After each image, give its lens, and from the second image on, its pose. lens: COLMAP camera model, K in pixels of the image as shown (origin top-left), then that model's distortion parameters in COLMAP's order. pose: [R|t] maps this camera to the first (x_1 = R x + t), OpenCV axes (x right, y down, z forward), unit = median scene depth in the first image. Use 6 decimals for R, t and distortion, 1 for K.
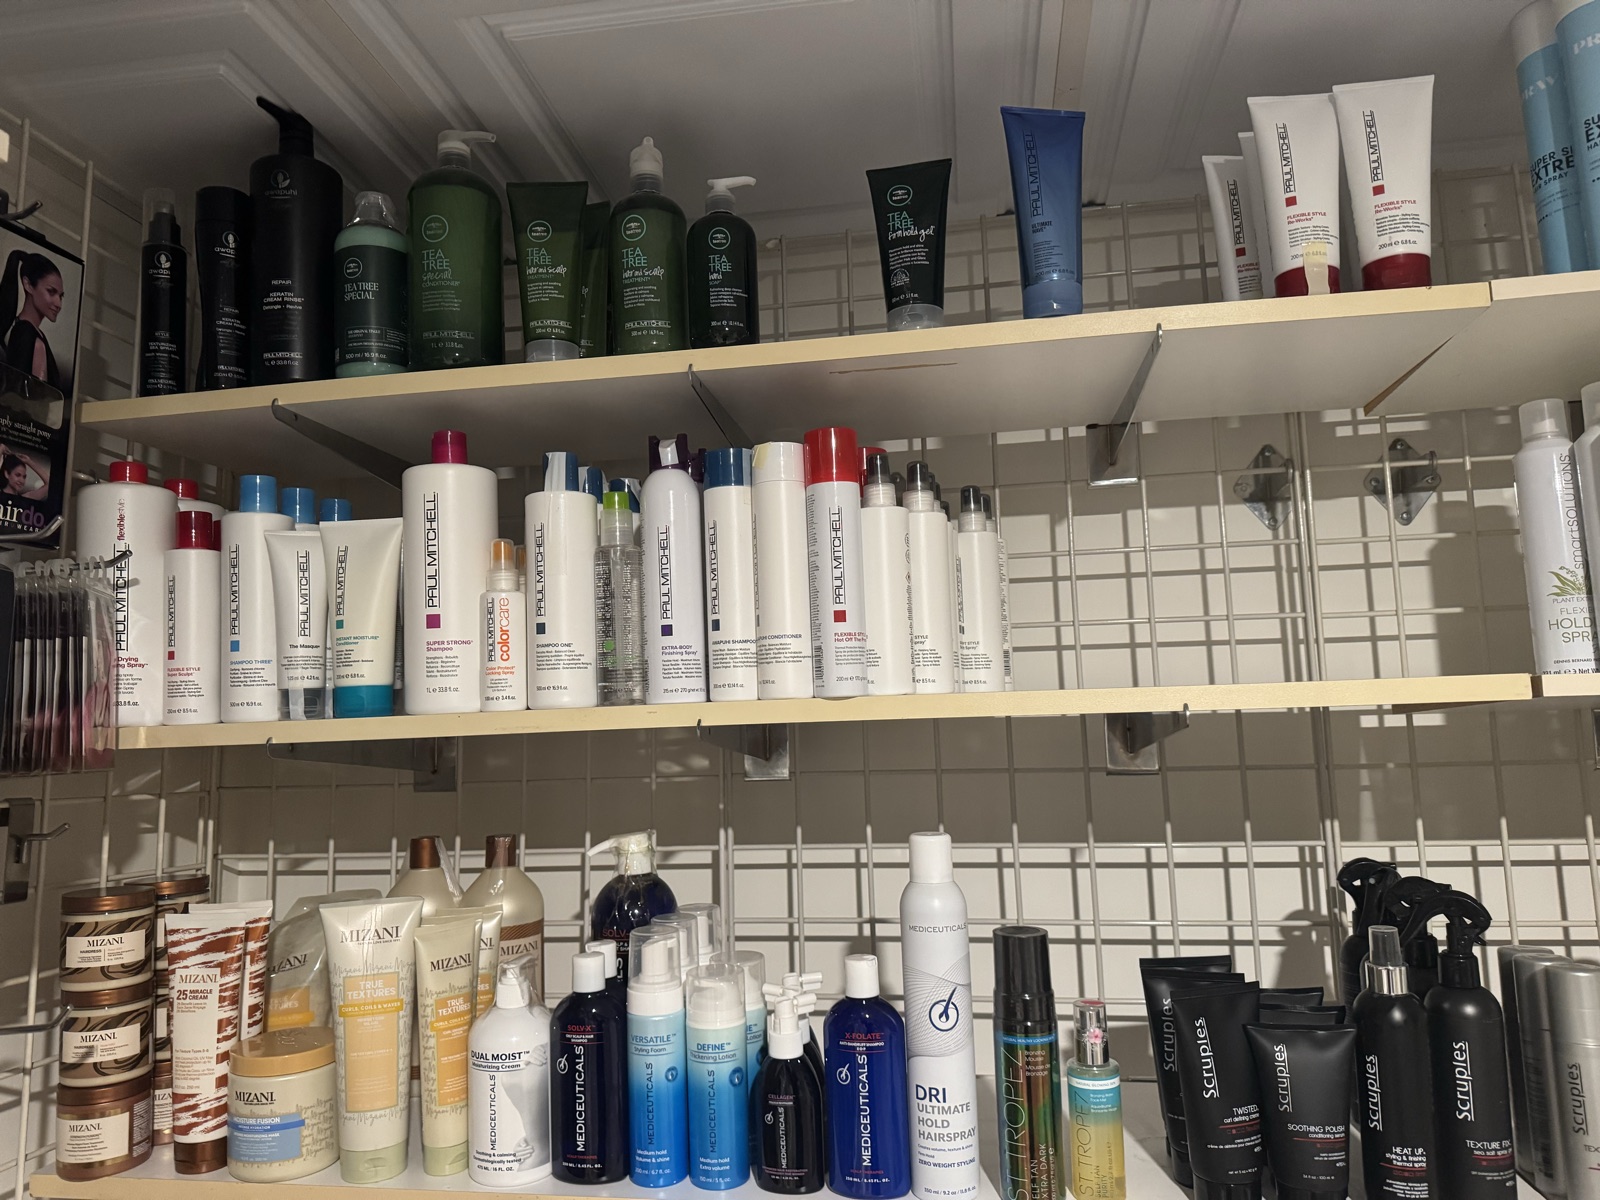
lens RADIAL K [[1097.7, 0, 796.1], [0, 1097.7, 601.2], [0, 0, 1]] dist [0.023658, -0.032976]
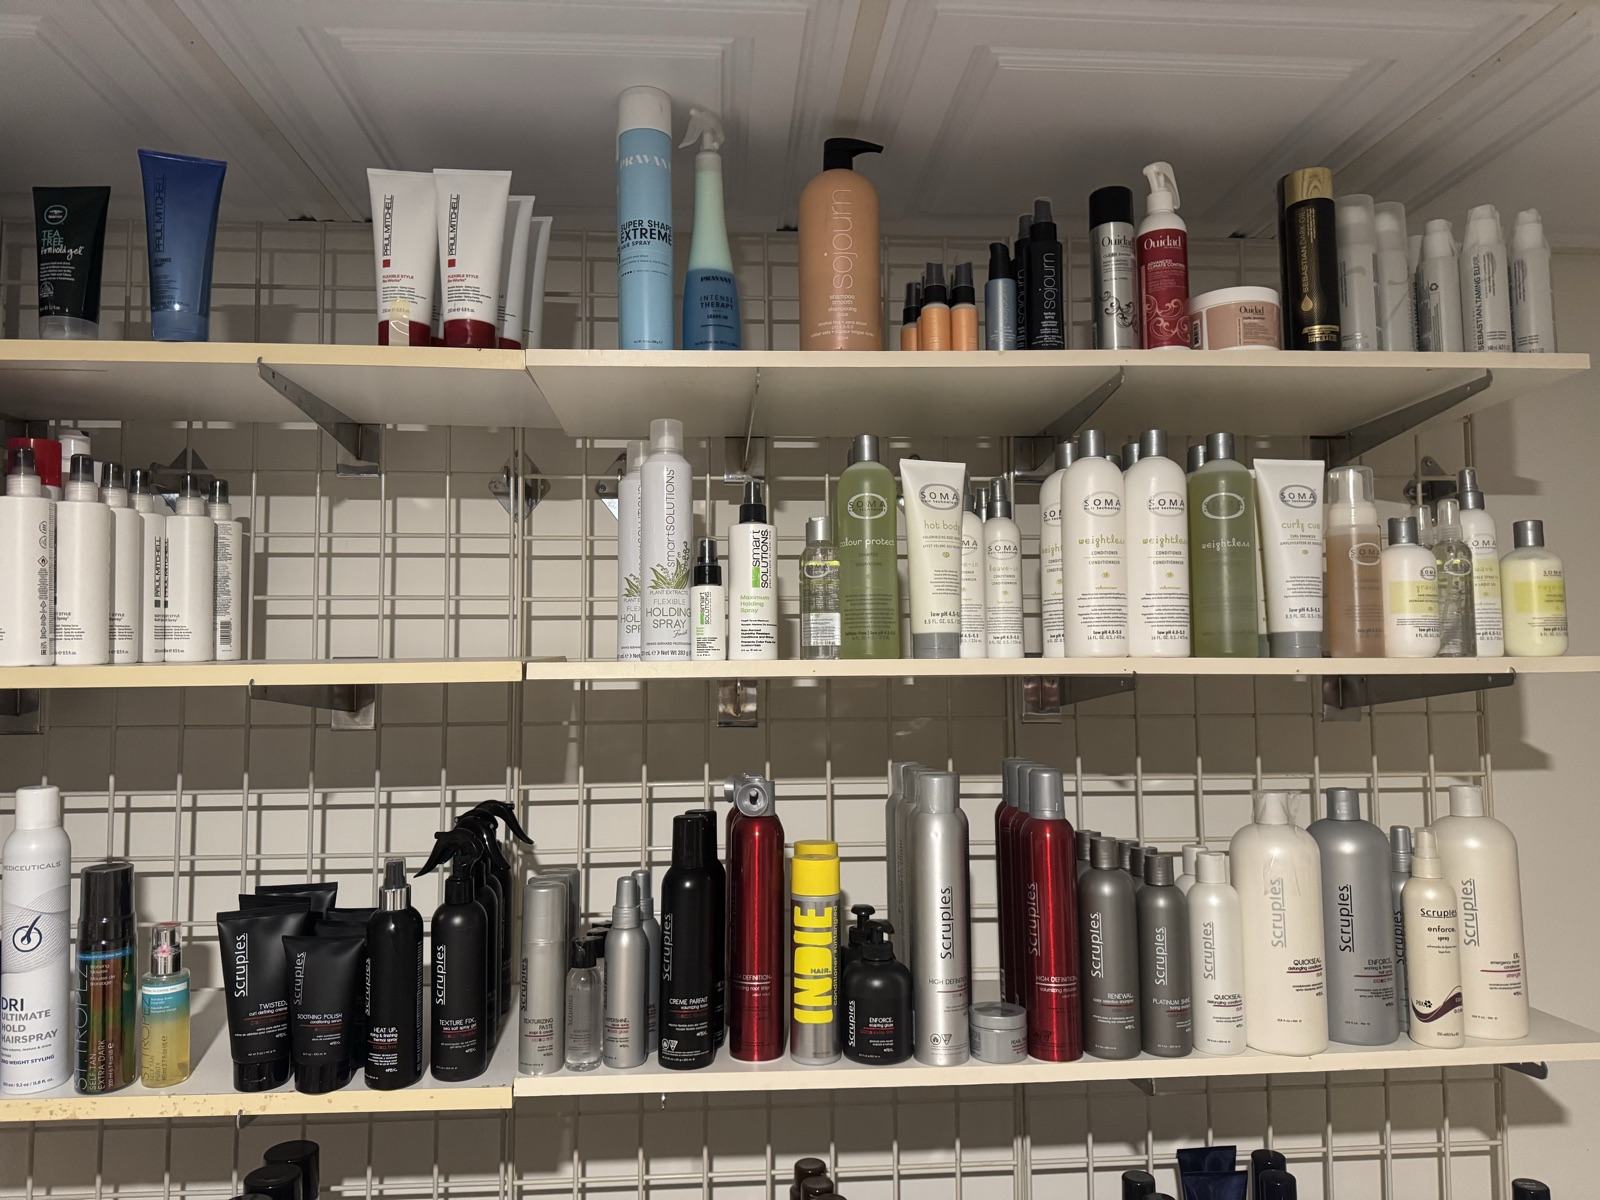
lens RADIAL K [[1097.7, 0, 793.6], [0, 1097.7, 594.5], [0, 0, 1]] dist [0.023658, -0.032976]
pose [[0.972399, 0.036149, 0.230508, 0.618590], [-0.049320, 0.997448, 0.051632, -0.087026], [-0.228053, -0.061576, 0.971700, -0.290949]]
